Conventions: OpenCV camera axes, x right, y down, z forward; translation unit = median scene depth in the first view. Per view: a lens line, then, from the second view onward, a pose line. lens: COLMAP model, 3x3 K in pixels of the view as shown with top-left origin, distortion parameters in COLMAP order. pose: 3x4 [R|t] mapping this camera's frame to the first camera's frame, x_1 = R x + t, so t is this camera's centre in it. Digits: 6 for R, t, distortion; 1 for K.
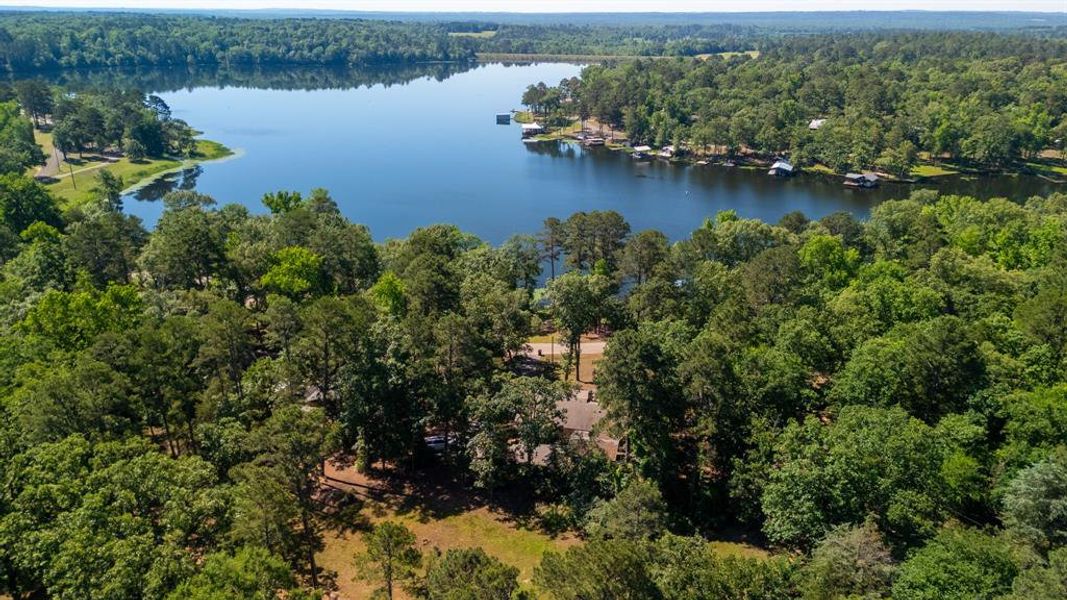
lens RADIAL K [[794.4, 0, 533.5], [0, 794.4, 300.0], [0, 0, 1]] dist [0.050785, -0.045708]
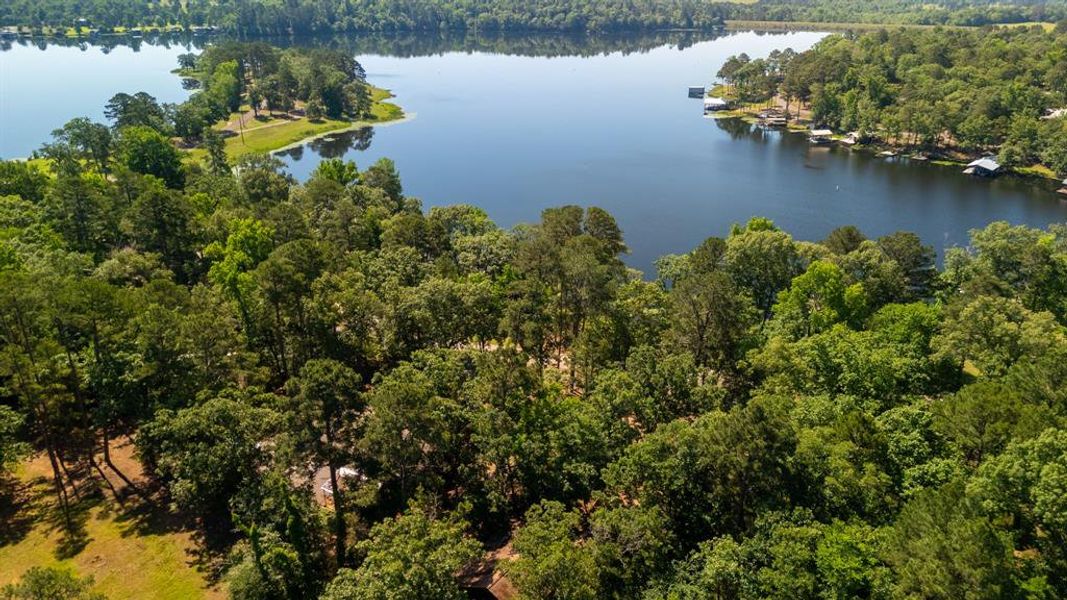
lens RADIAL K [[794.4, 0, 533.5], [0, 794.4, 300.0], [0, 0, 1]] dist [0.050785, -0.045708]
pose [[0.943830, 0.118701, -0.308374, 0.104222], [-0.107204, 0.992768, 0.054024, -0.016982], [0.312556, -0.017931, 0.949730, 0.050579]]
